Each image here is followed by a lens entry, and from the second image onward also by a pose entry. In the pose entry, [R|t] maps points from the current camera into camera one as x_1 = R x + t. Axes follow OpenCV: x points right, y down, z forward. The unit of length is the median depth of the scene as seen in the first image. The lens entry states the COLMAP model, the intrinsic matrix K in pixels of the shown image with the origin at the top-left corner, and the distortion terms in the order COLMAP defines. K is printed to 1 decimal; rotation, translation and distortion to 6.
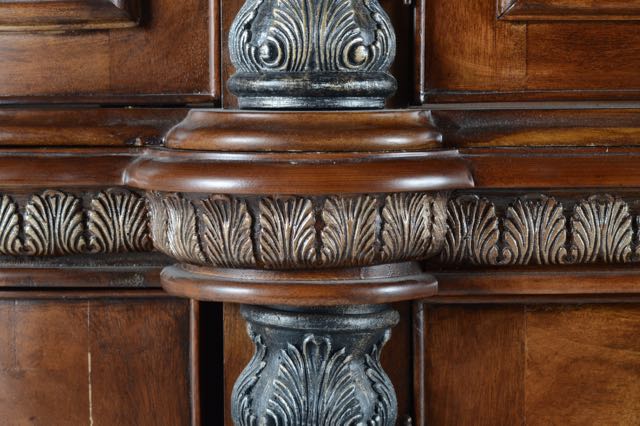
lens RADIAL K [[1667.7, 0, 320.0], [0, 1667.7, 213.6], [0, 0, 1]] dist [0.022161, 0.000000]
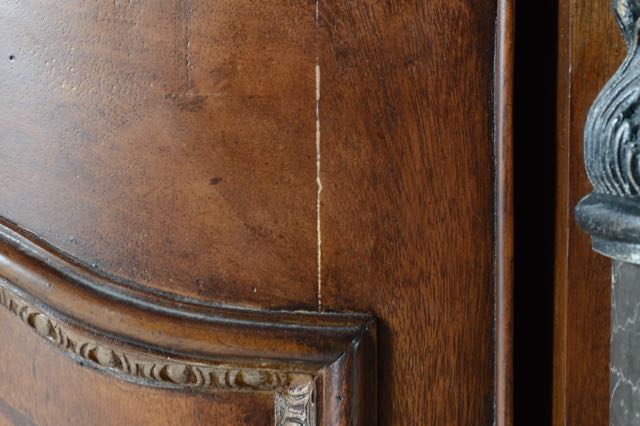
lens RADIAL K [[1667.7, 0, 319.9], [0, 1667.7, 212.5], [0, 0, 1]] dist [0.022161, 0.000000]
pose [[0.999272, 0.004193, 0.037907, -0.159085], [-0.004787, 0.999867, 0.015583, 0.125187], [-0.037837, -0.015753, 0.999160, 0.424324]]
